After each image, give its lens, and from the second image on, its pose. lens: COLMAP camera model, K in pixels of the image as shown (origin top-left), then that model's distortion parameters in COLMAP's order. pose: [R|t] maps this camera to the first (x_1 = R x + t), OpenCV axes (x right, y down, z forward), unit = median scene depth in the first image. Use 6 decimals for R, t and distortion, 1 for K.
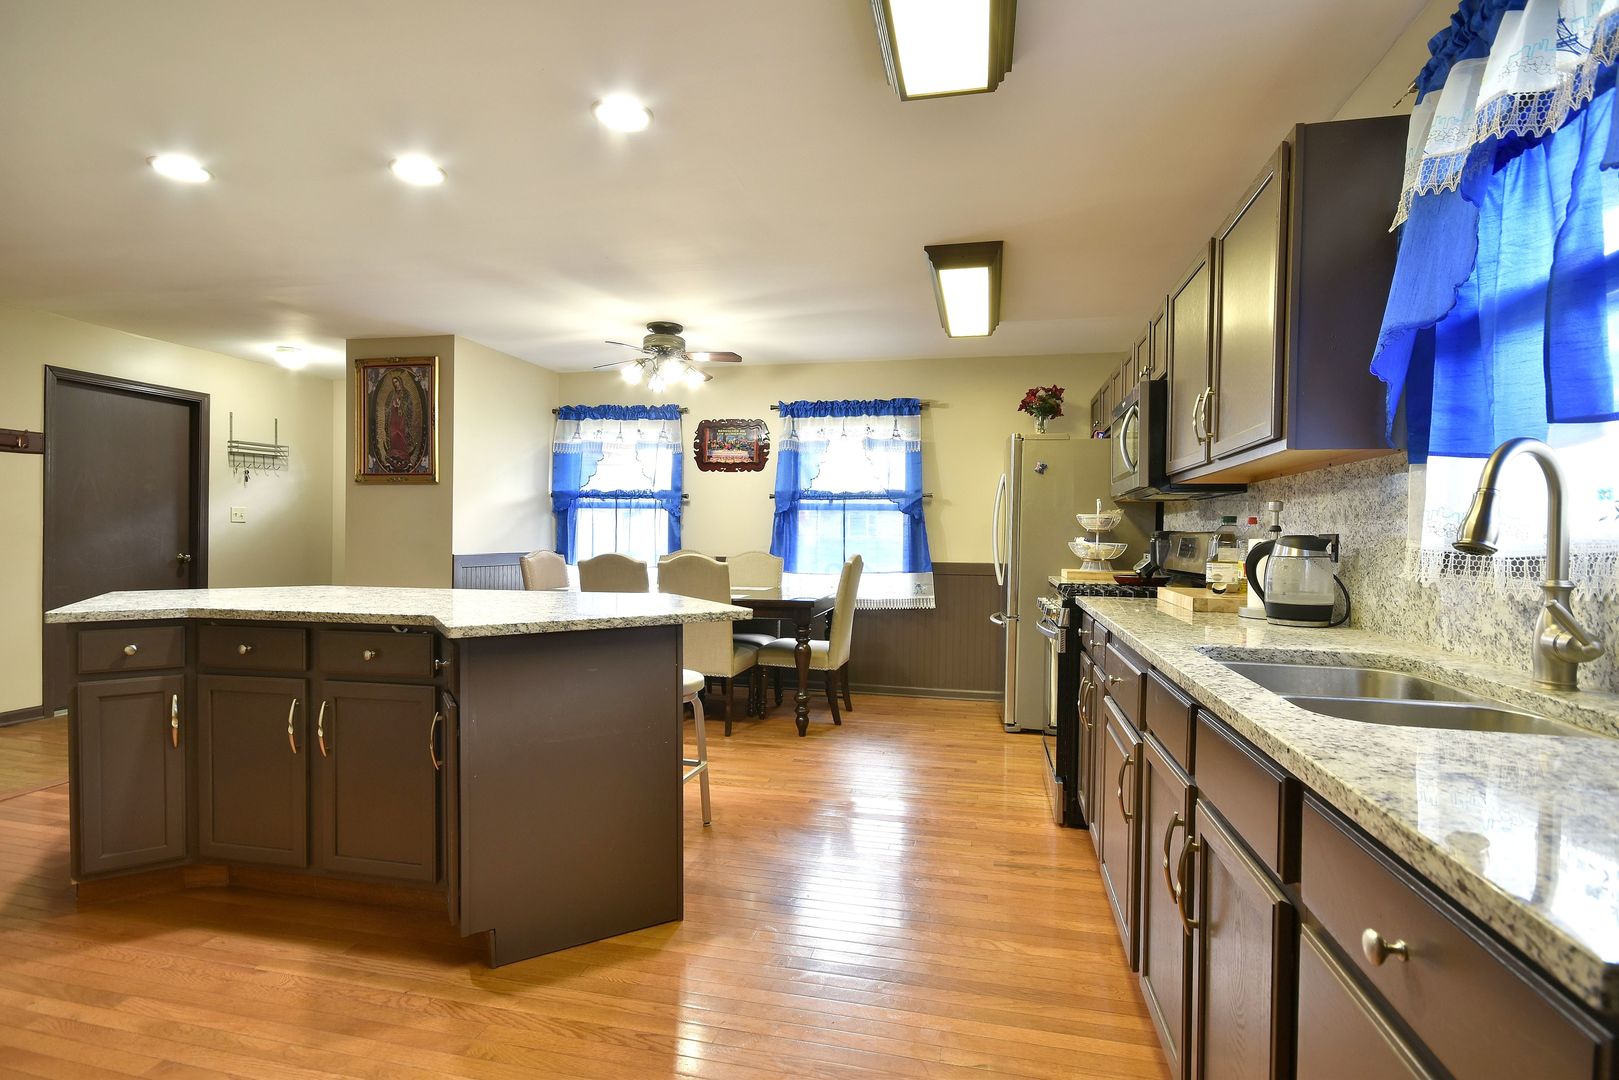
lens RADIAL K [[791.6, 0, 809.5], [0, 791.6, 540.0], [0, 0, 1]] dist [0.007411, -0.001098]
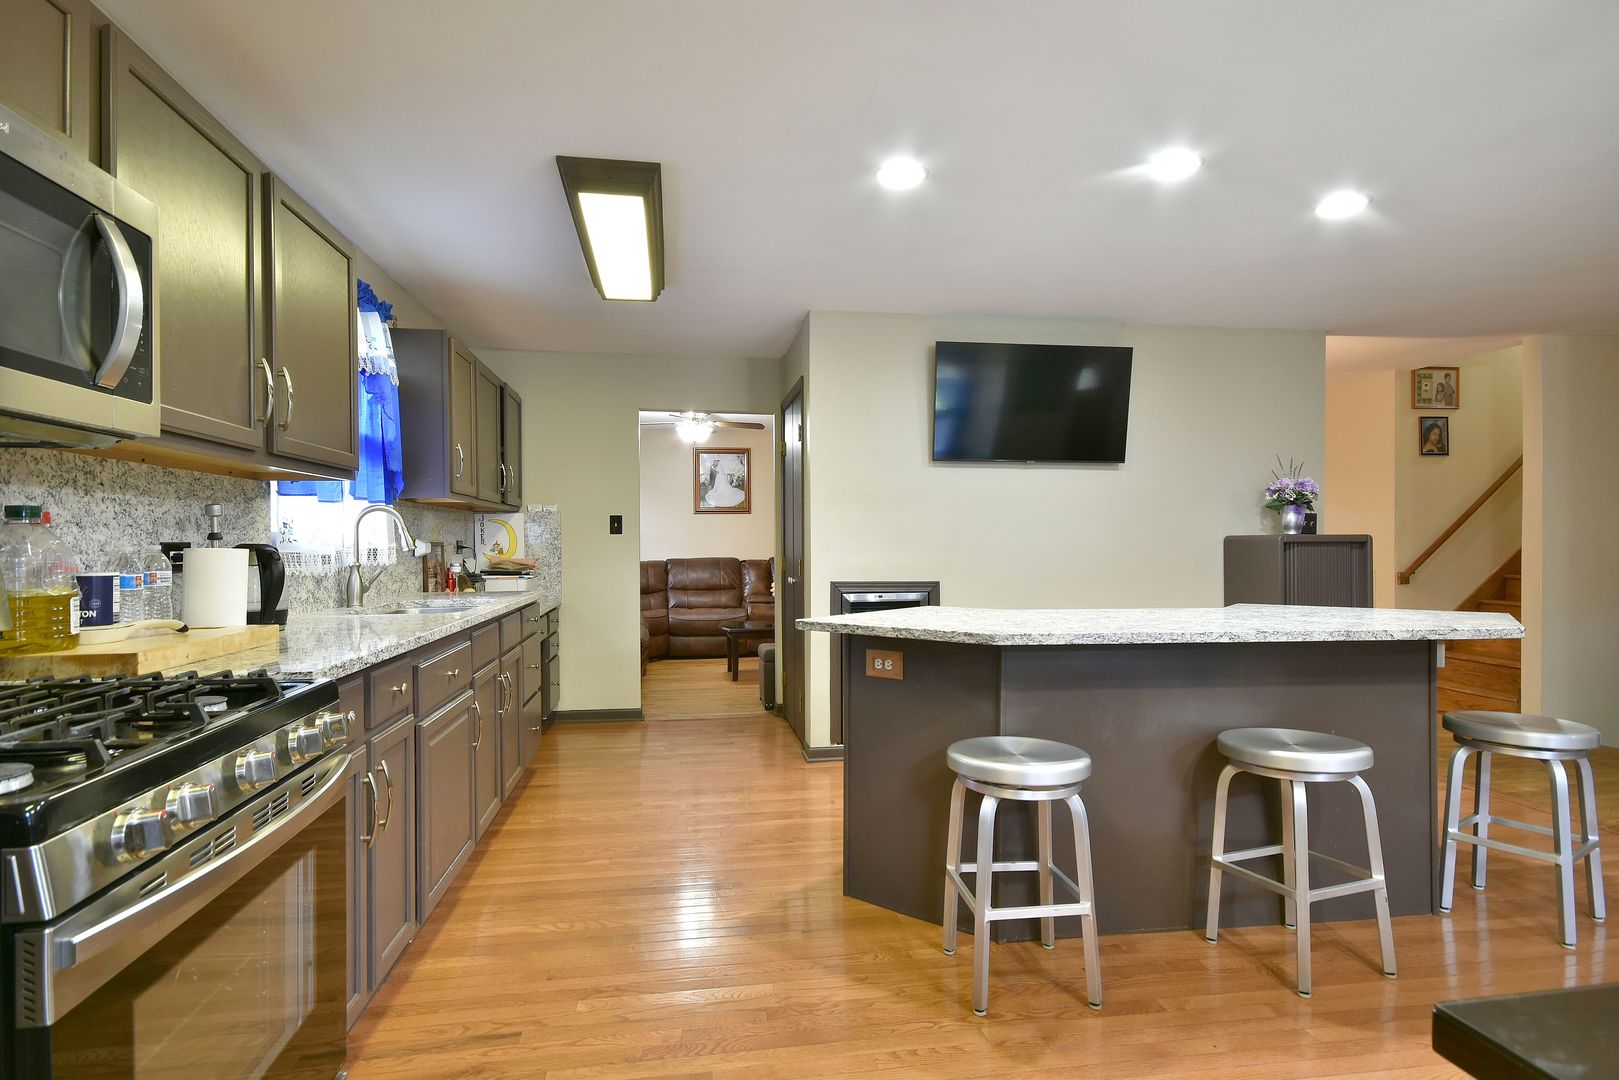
lens RADIAL K [[828.0, 0, 809.5], [0, 828.0, 540.0], [0, 0, 1]] dist [0.004011, 0.000048]
pose [[-0.930341, -0.007044, -0.366627, 0.129391], [-0.008473, 0.999961, 0.002289, -0.007442], [0.366597, 0.005236, -0.930365, 0.848824]]
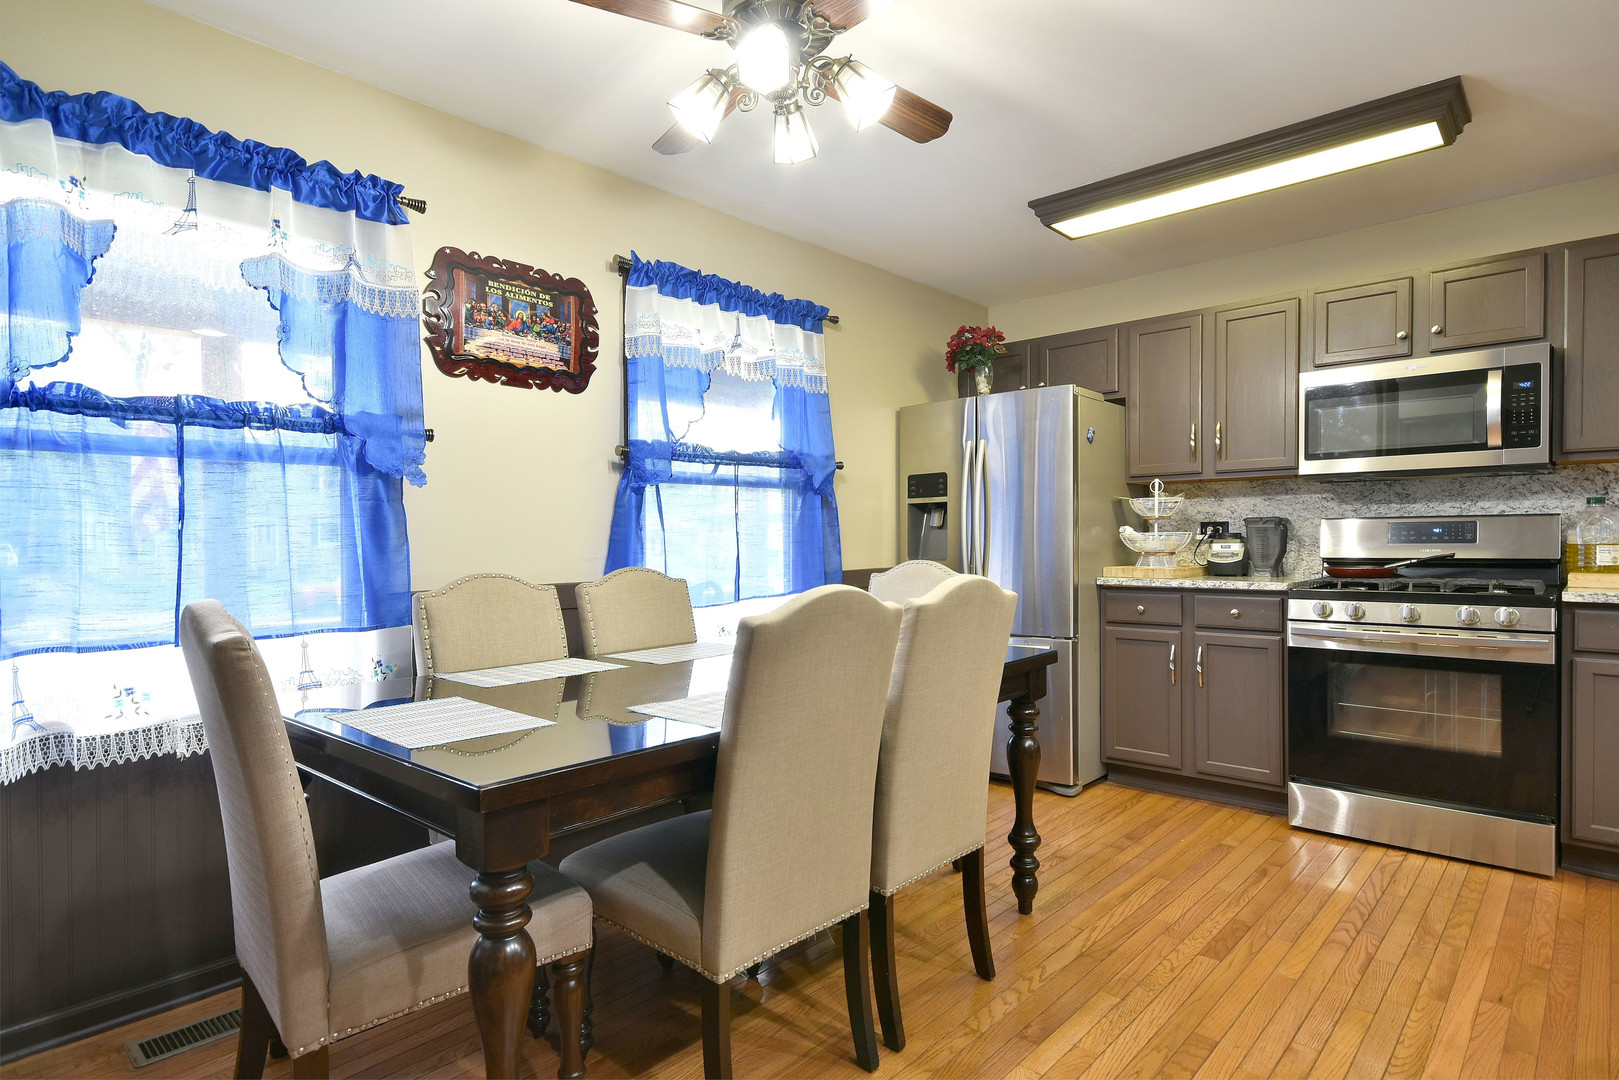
lens RADIAL K [[865.9, 0, 806.1], [0, 865.9, 551.2], [0, 0, 1]] dist [0.019491, -0.001211]
pose [[0.495292, -0.031226, 0.868165, -0.451137], [0.020921, 0.999493, 0.024014, -0.005647], [-0.868475, 0.006269, 0.495694, 0.662489]]
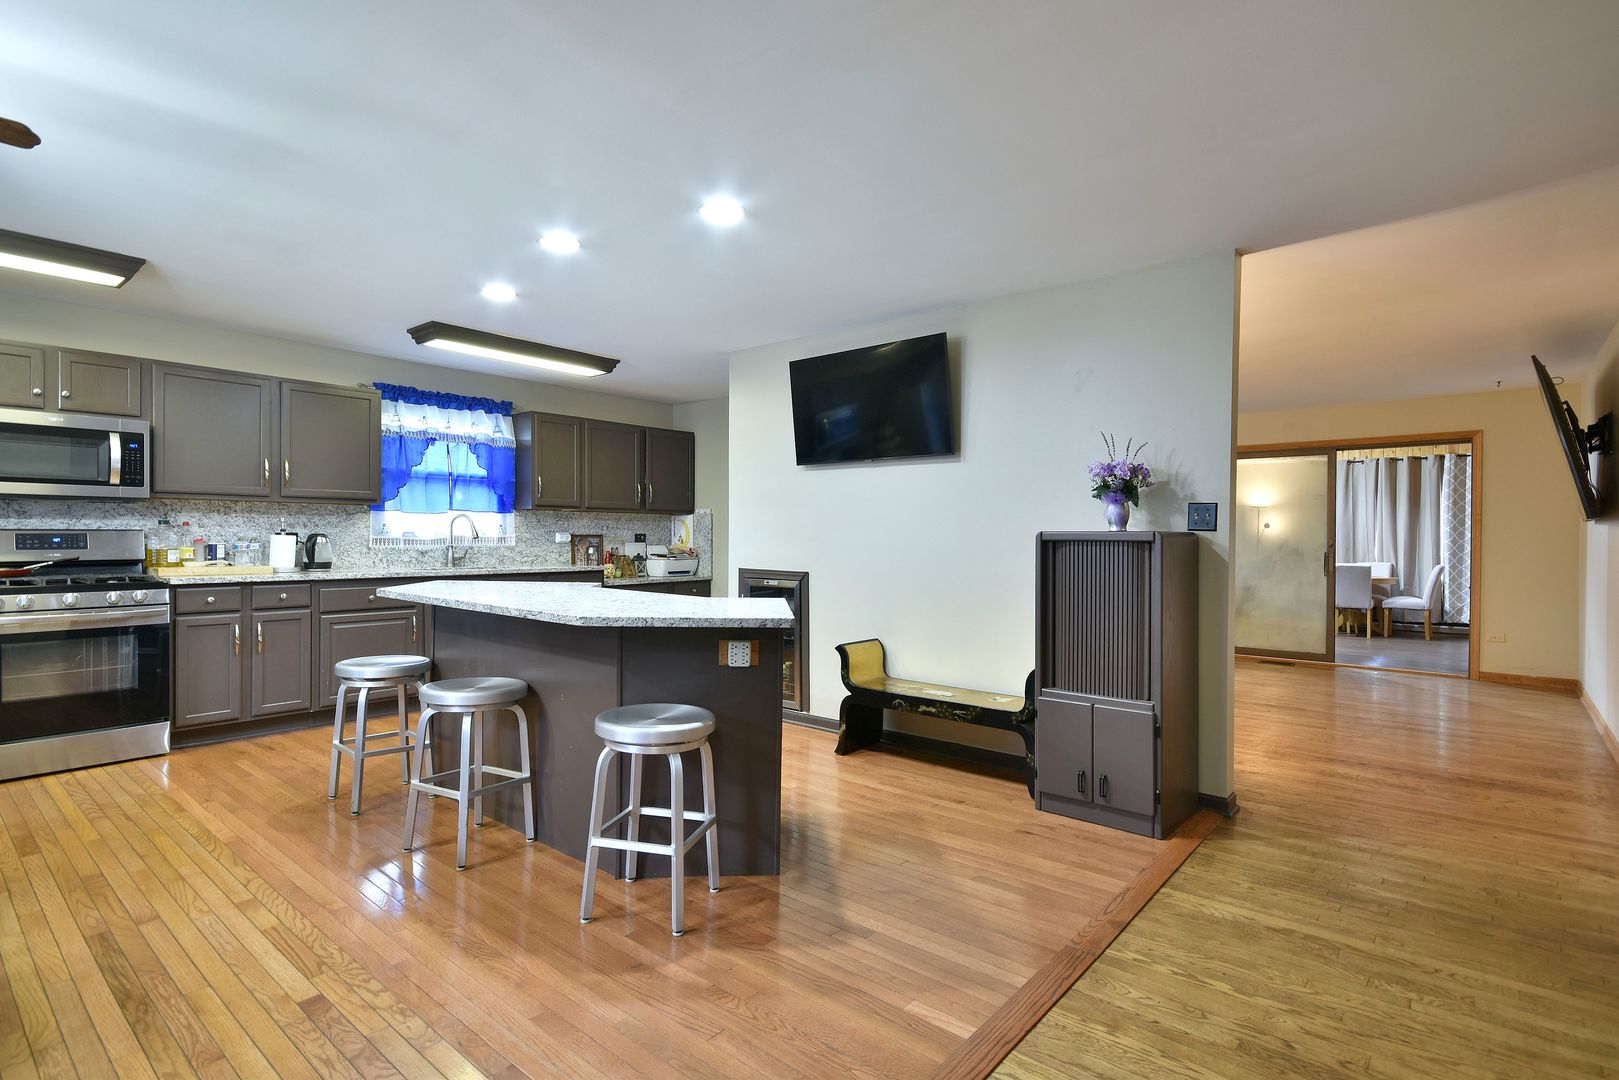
lens RADIAL K [[791.6, 0, 809.5], [0, 791.6, 540.0], [0, 0, 1]] dist [0.007411, -0.001098]
pose [[-0.886866, -0.016687, 0.461725, -0.672880], [-0.010266, 0.999813, 0.016416, -0.015481], [-0.461912, 0.009819, -0.886871, 0.914027]]
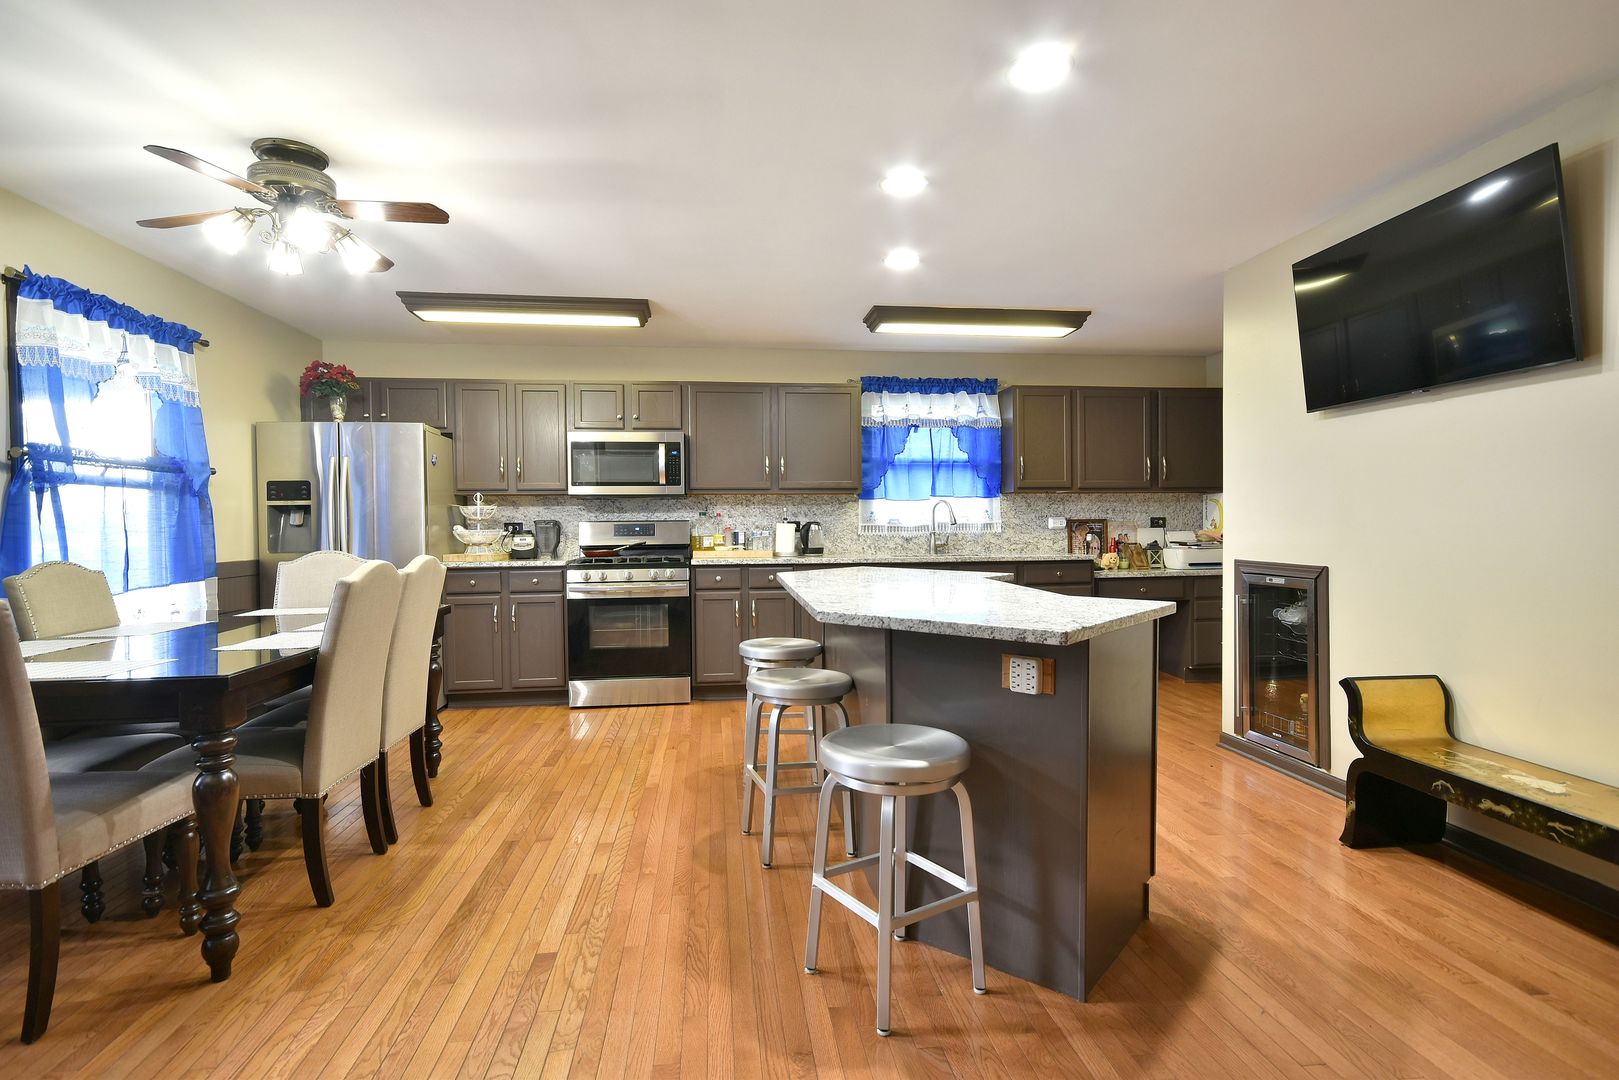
lens RADIAL K [[814.1, 0, 809.5], [0, 814.1, 540.0], [0, 0, 1]] dist [0.006916, 0.000251]
pose [[-0.337738, -0.022982, 0.940960, -0.715044], [0.012544, 0.999503, 0.028914, -0.008836], [-0.941157, 0.021569, -0.337282, 0.720445]]
